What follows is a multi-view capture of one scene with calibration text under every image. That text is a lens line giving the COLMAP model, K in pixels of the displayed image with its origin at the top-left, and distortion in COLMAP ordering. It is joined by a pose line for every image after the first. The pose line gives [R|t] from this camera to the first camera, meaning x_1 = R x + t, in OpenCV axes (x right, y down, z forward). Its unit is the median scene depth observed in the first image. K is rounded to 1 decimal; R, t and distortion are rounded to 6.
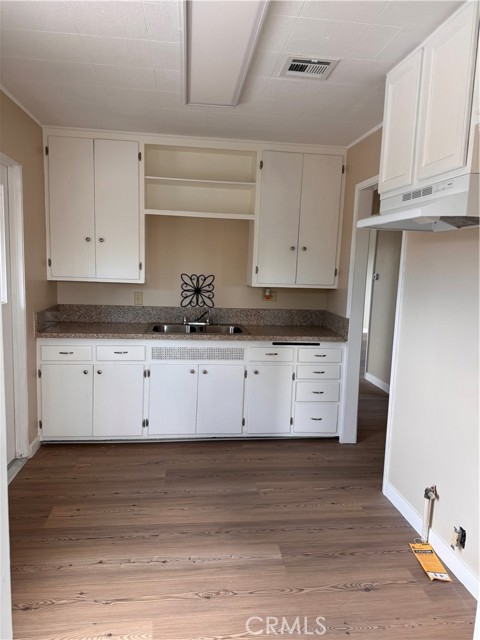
lens RADIAL K [[448.2, 0, 240.0], [0, 448.2, 320.0], [0, 0, 1]] dist [0.061892, -0.084823]
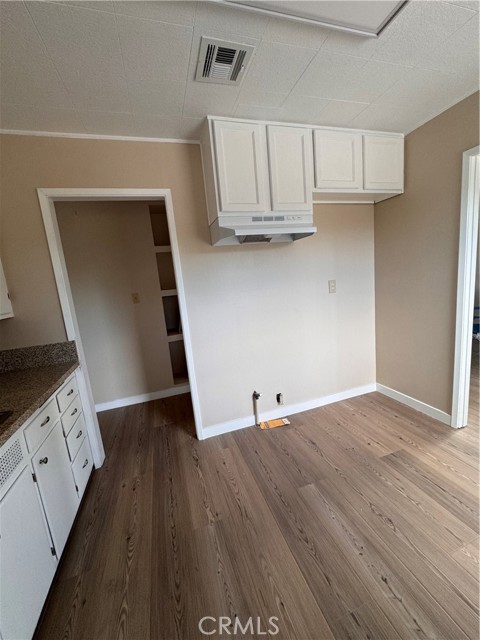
lens RADIAL K [[255.6, 0, 240.0], [0, 255.6, 320.0], [0, 0, 1]] dist [-0.002033, 0.000296]
pose [[-0.190983, -0.175592, 0.965760, -0.474697], [0.208387, 0.954191, 0.214698, -0.125390], [-0.959219, 0.242256, -0.145643, 1.130685]]
